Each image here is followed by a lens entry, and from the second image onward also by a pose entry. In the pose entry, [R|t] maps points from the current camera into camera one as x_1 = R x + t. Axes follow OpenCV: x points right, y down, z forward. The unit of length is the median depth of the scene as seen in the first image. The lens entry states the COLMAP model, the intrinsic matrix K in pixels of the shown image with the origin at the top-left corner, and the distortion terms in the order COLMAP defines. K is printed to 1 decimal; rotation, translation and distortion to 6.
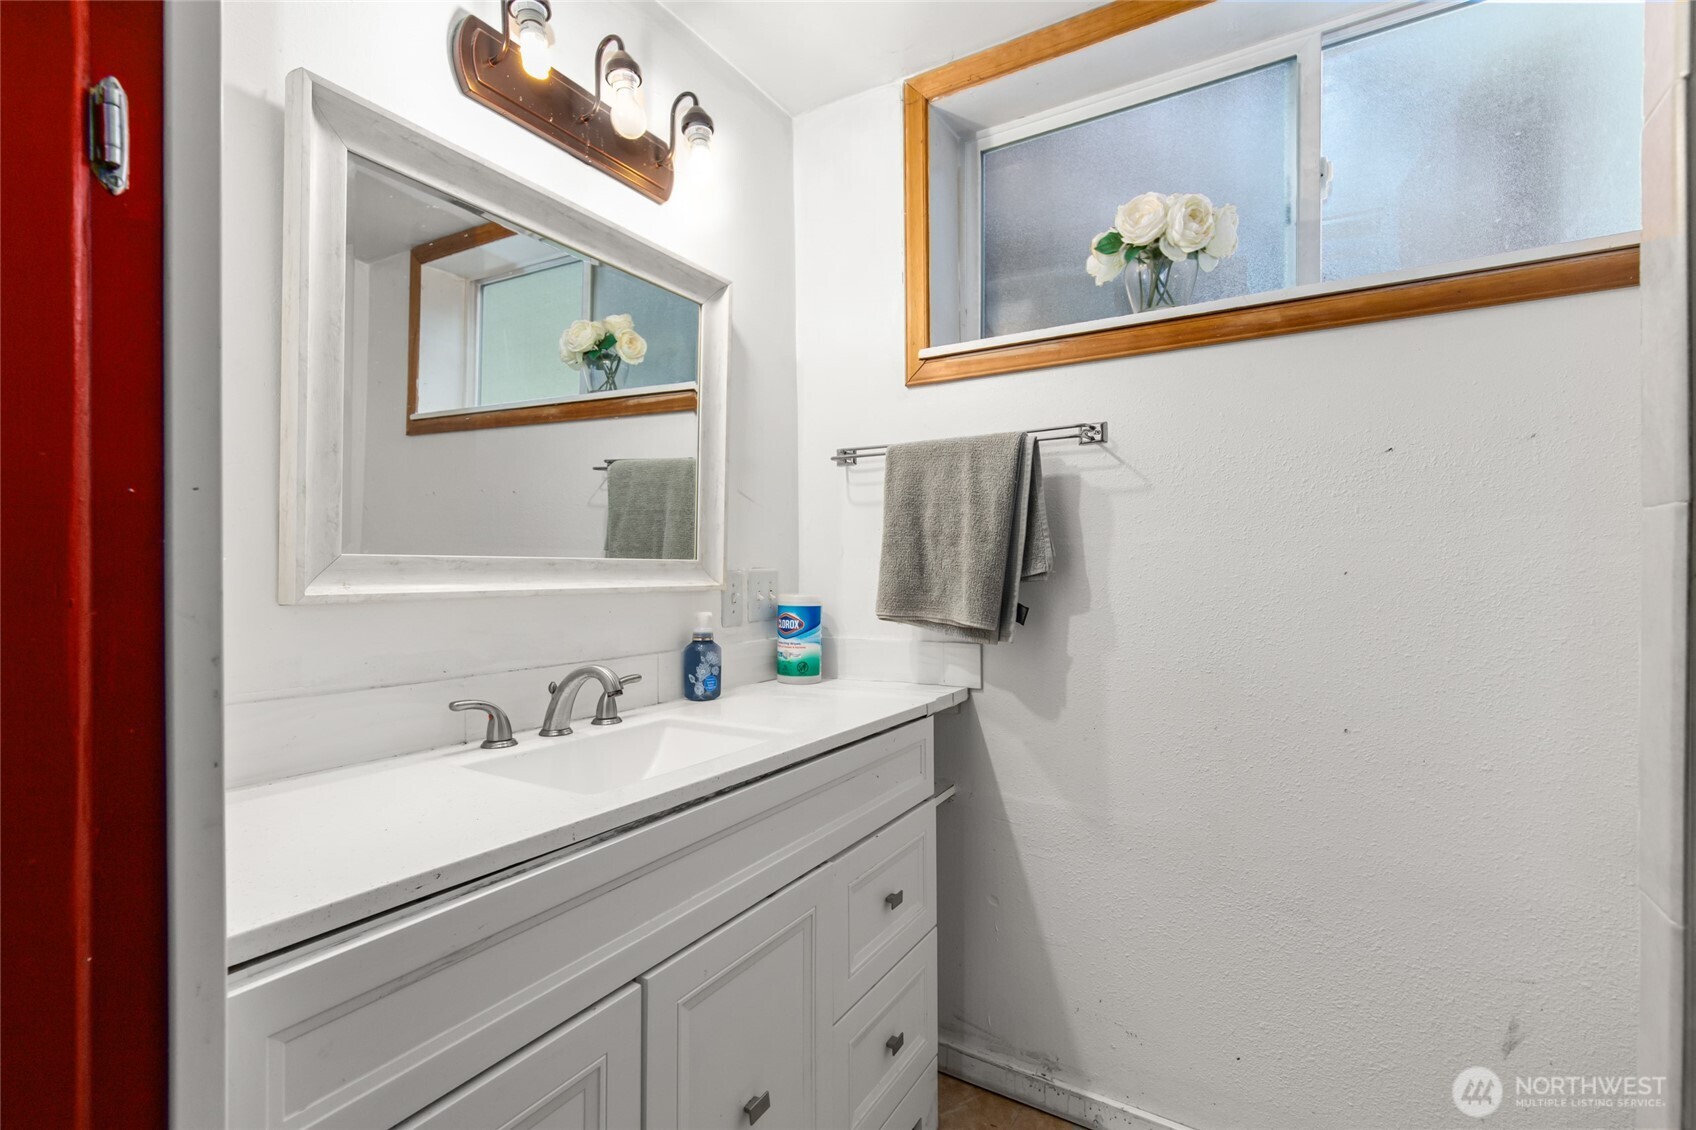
lens RADIAL K [[758.3, 0, 844.0], [0, 758.3, 567.2], [0, 0, 1]] dist [0.006154, -0.001491]
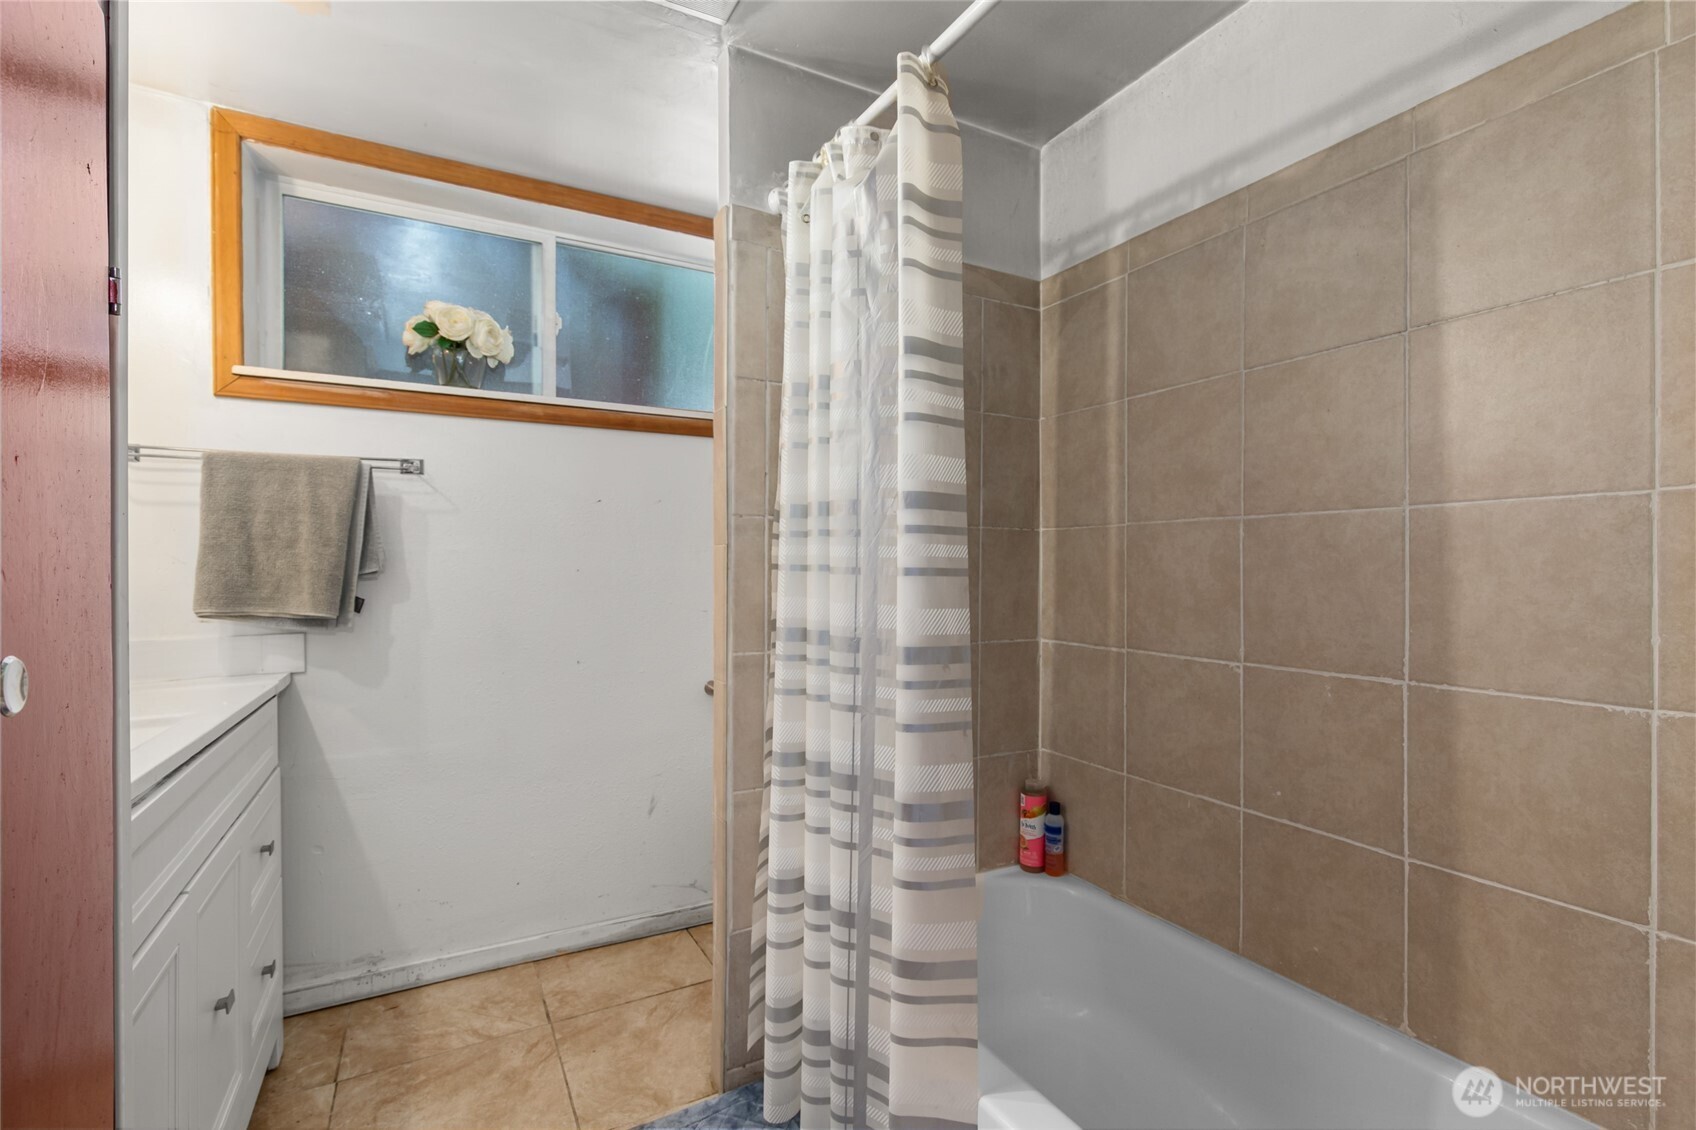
lens RADIAL K [[758.3, 0, 844.3], [0, 758.3, 570.8], [0, 0, 1]] dist [0.006154, -0.001491]
pose [[0.497502, -0.002428, 0.867460, -0.436094], [0.002256, 0.999996, 0.001505, 0.005986], [-0.867460, 0.001208, 0.497505, -0.308598]]
